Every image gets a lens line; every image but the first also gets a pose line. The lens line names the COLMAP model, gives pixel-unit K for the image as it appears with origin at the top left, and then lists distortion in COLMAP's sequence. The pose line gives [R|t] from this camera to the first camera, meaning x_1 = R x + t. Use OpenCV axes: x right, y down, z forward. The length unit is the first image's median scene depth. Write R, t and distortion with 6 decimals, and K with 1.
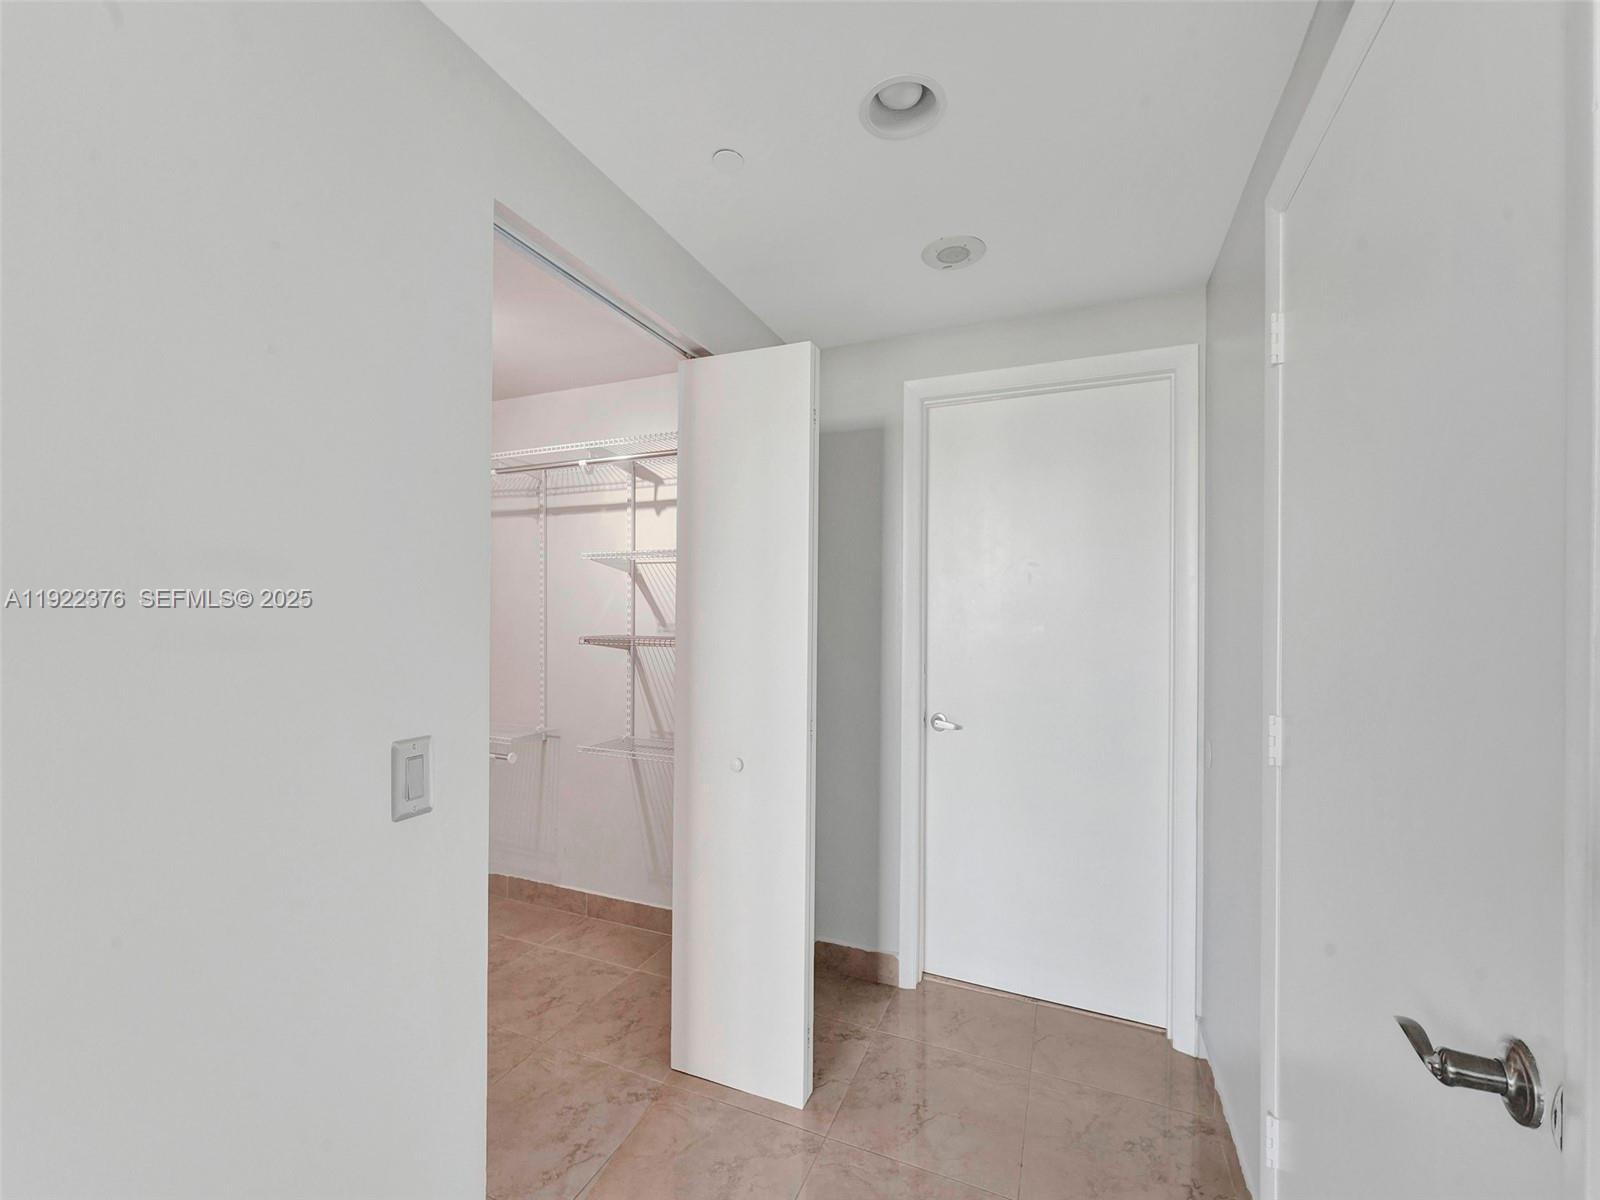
lens RADIAL K [[642.2, 0, 774.1], [0, 642.2, 619.9], [0, 0, 1]] dist [0.002966, -0.000407]
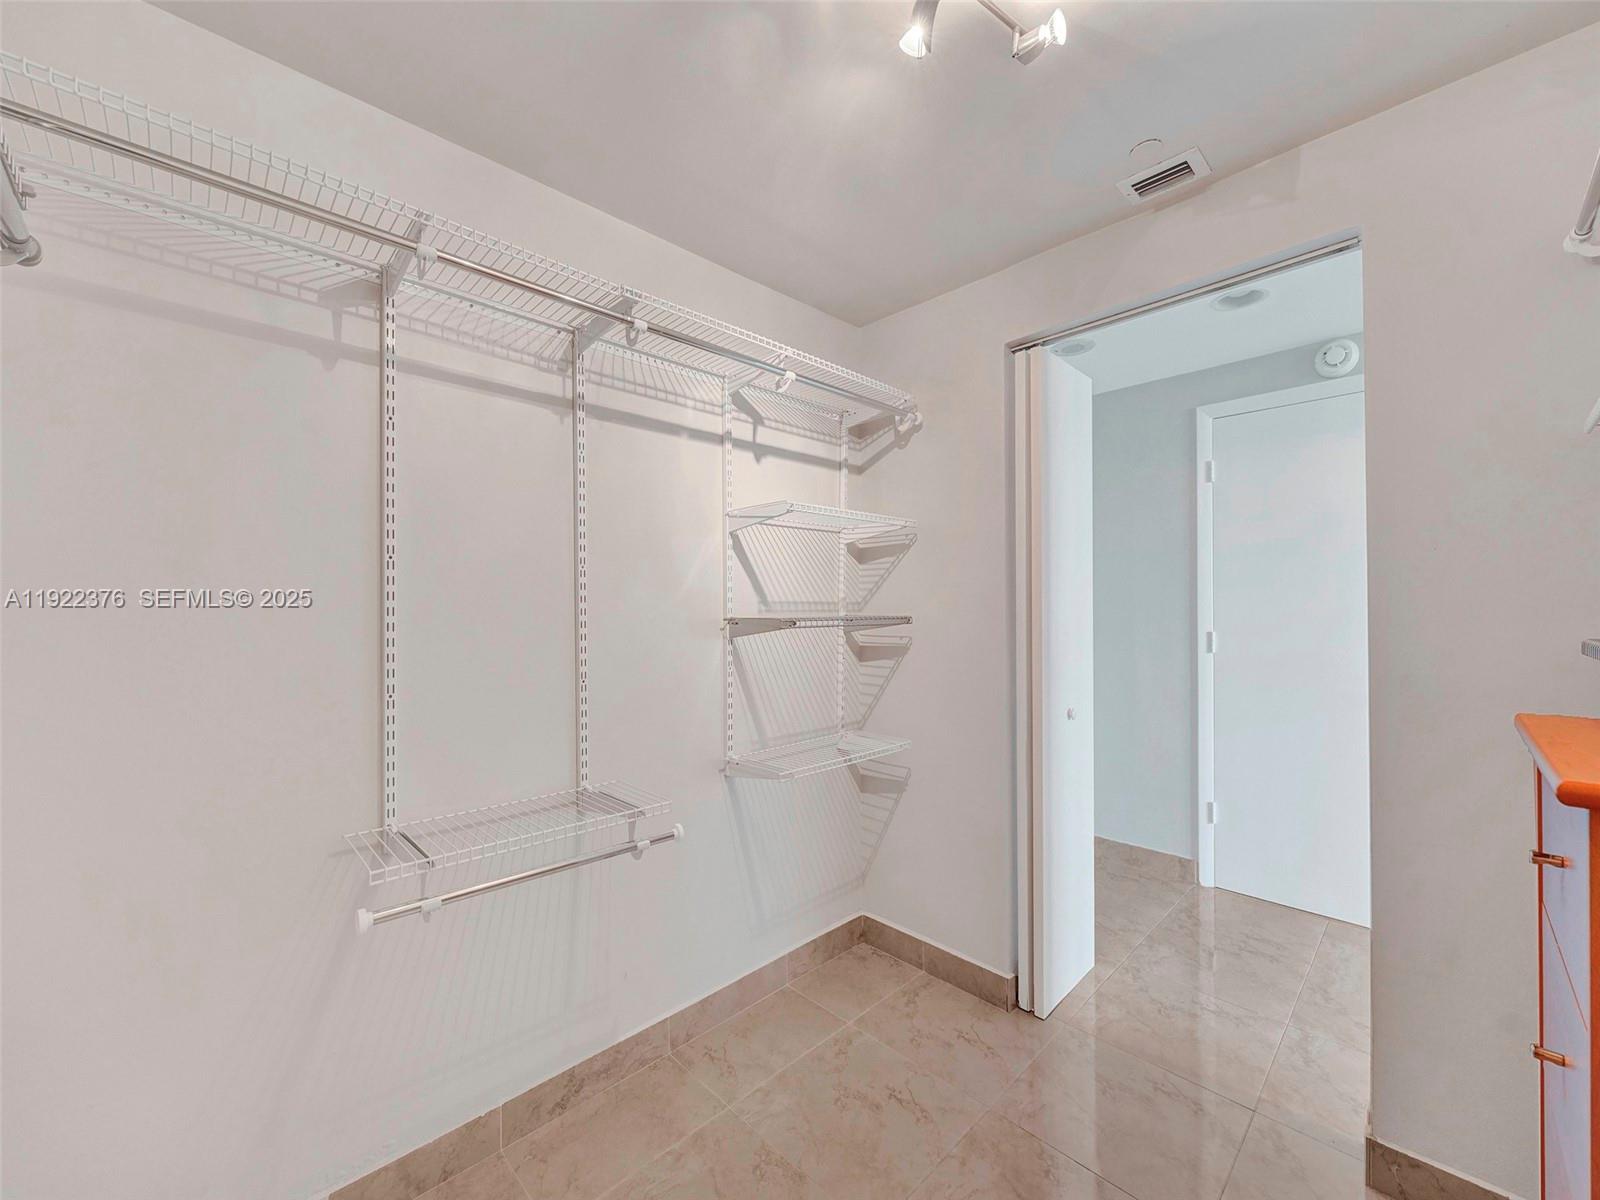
lens RADIAL K [[642.2, 0, 799.6], [0, 642.2, 599.2], [0, 0, 1]] dist [0.002966, -0.000407]
pose [[0.389282, -0.003051, 0.921113, -0.875480], [0.007517, 0.999972, 0.000136, 0.003200], [-0.921088, 0.006871, 0.389294, 0.650121]]
